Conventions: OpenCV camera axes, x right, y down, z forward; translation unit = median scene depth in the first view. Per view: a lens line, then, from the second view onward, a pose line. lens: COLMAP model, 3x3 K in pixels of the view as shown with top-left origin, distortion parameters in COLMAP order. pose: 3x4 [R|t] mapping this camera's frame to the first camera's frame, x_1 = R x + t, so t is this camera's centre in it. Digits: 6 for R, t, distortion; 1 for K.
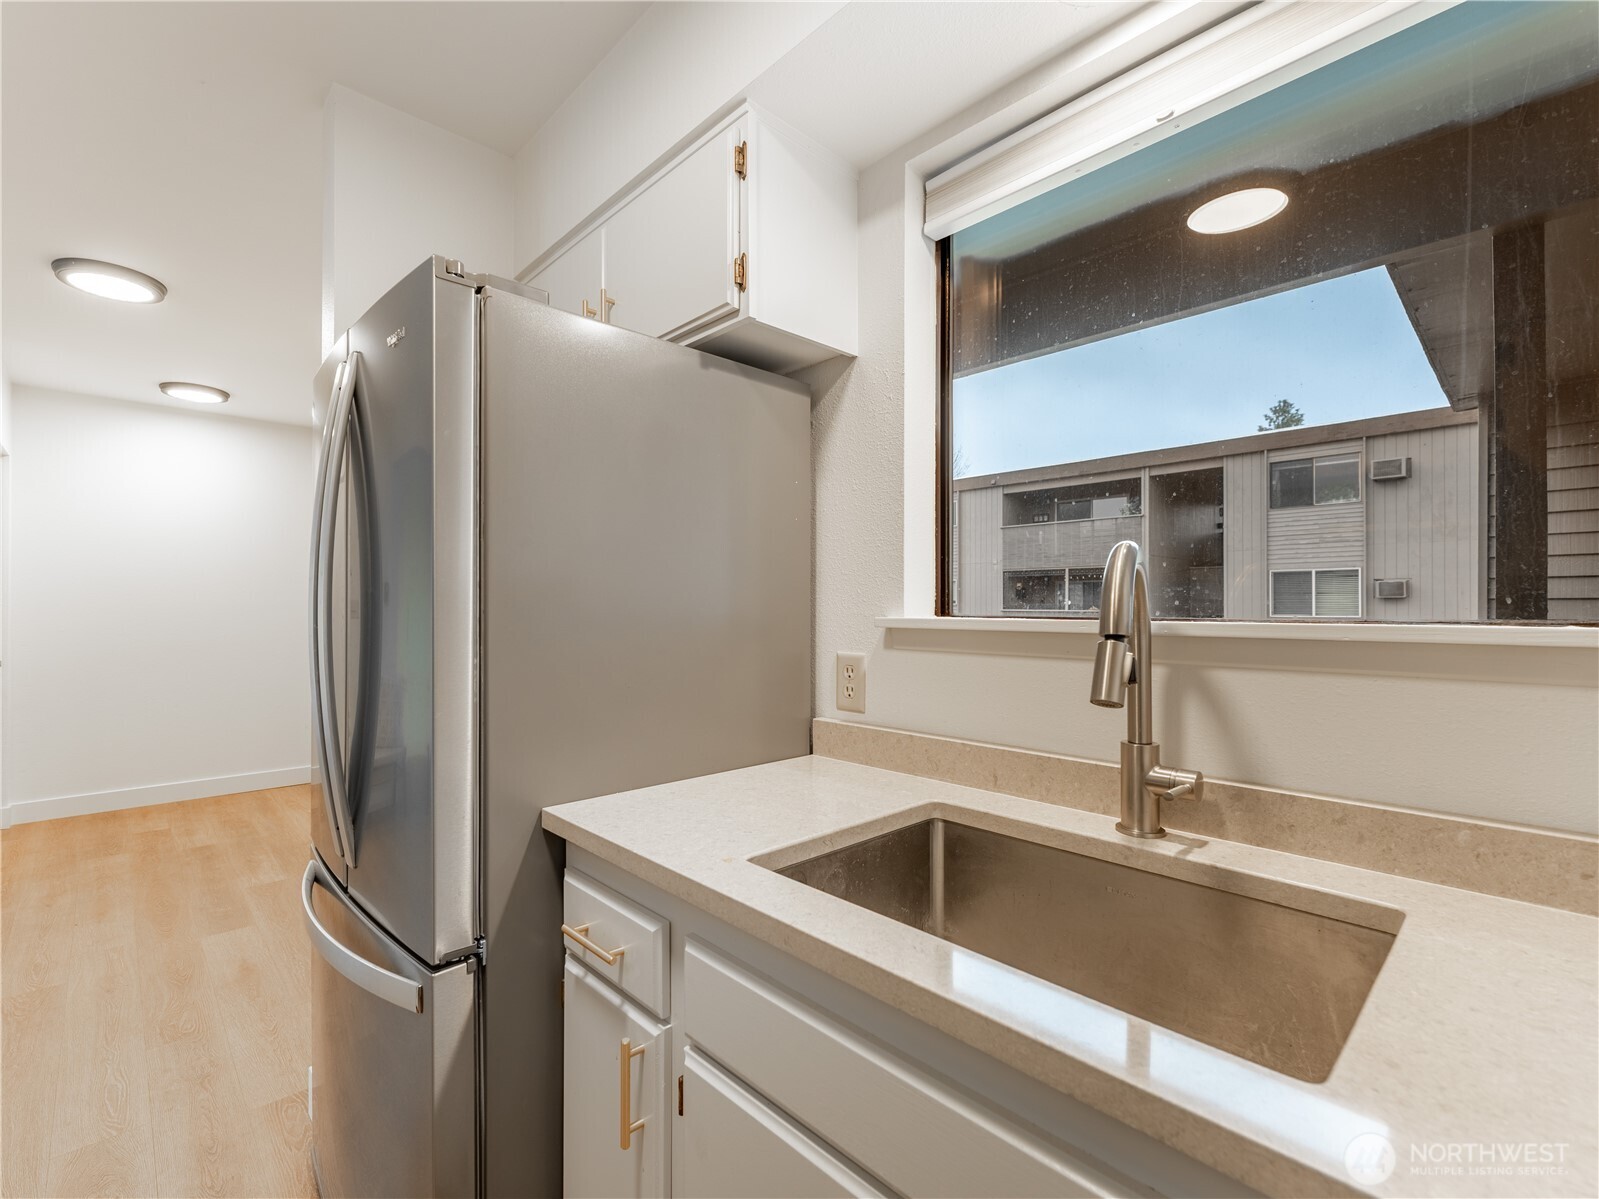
lens RADIAL K [[719.8, 0, 723.7], [0, 719.8, 605.2], [0, 0, 1]] dist [-0.000953, -0.000220]
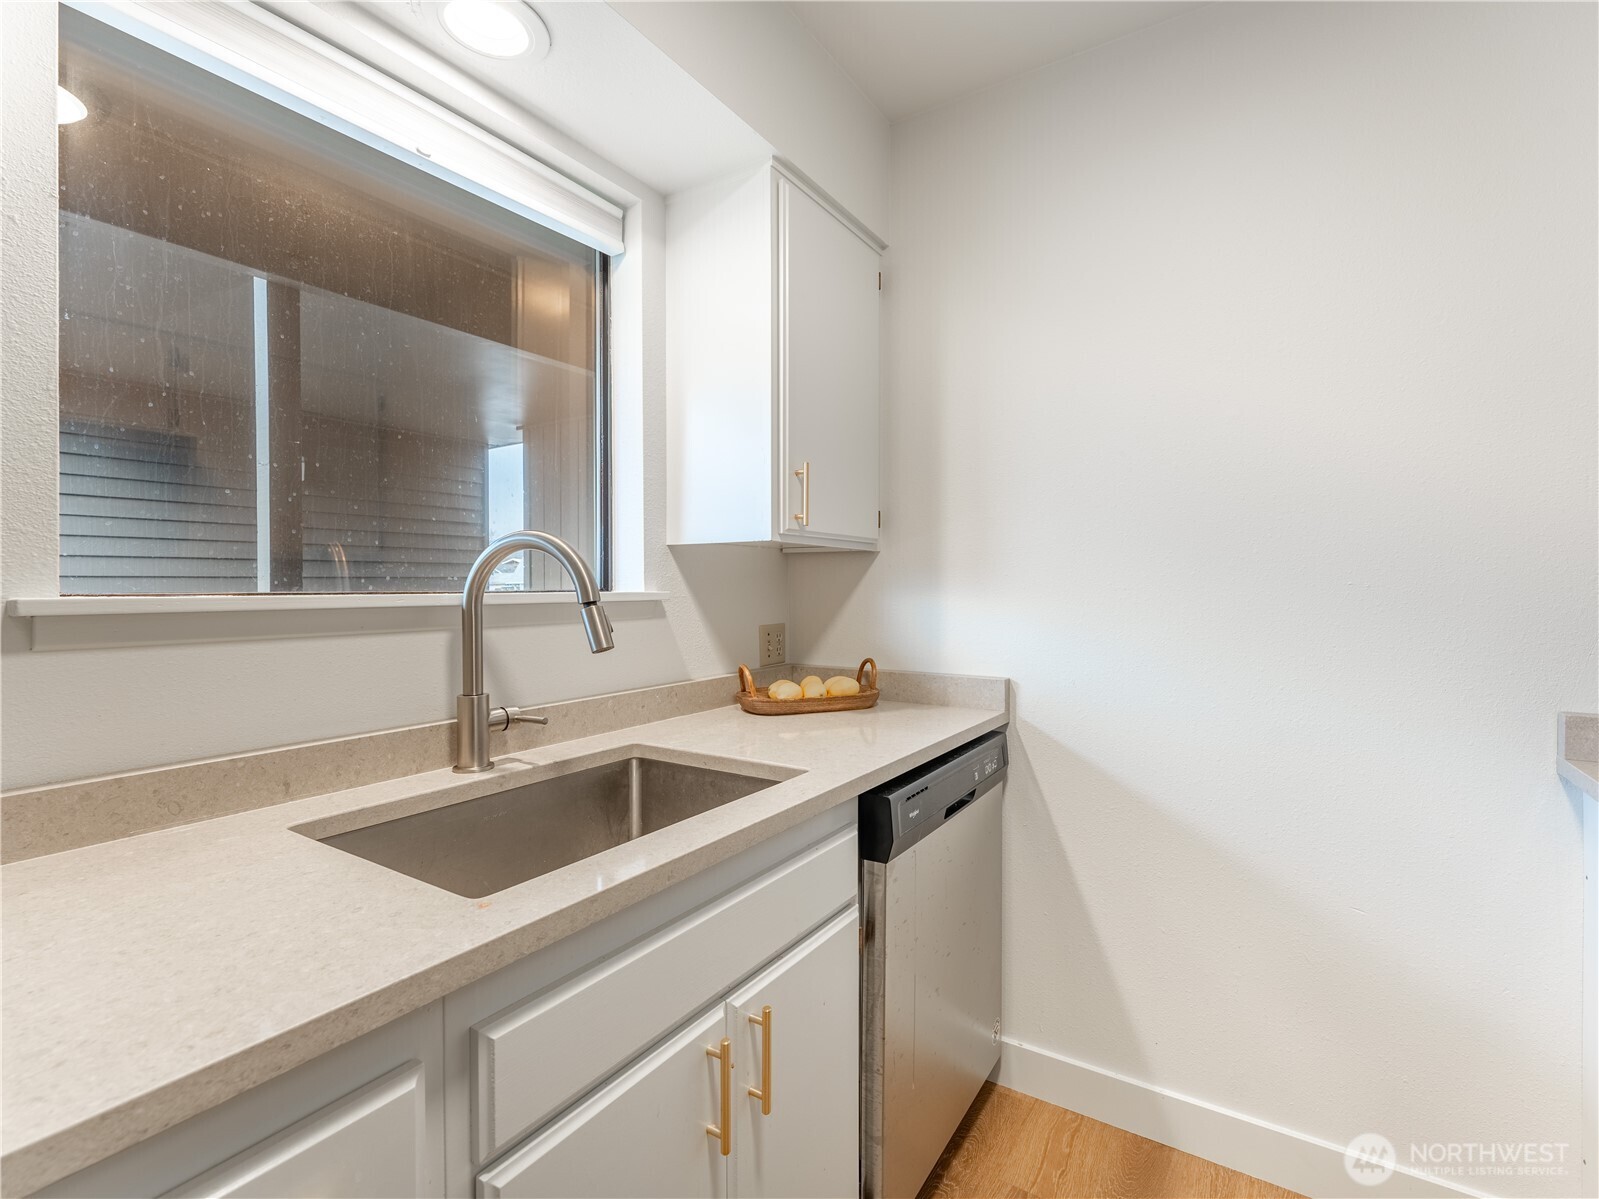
lens RADIAL K [[714.5, 0, 875.3], [0, 714.5, 591.9], [0, 0, 1]] dist [-0.000435, -0.000196]
pose [[-0.322909, -0.011763, 0.946357, -0.670790], [-0.000215, 0.999924, 0.012355, 0.004461], [-0.946430, 0.003786, -0.322887, 0.661208]]
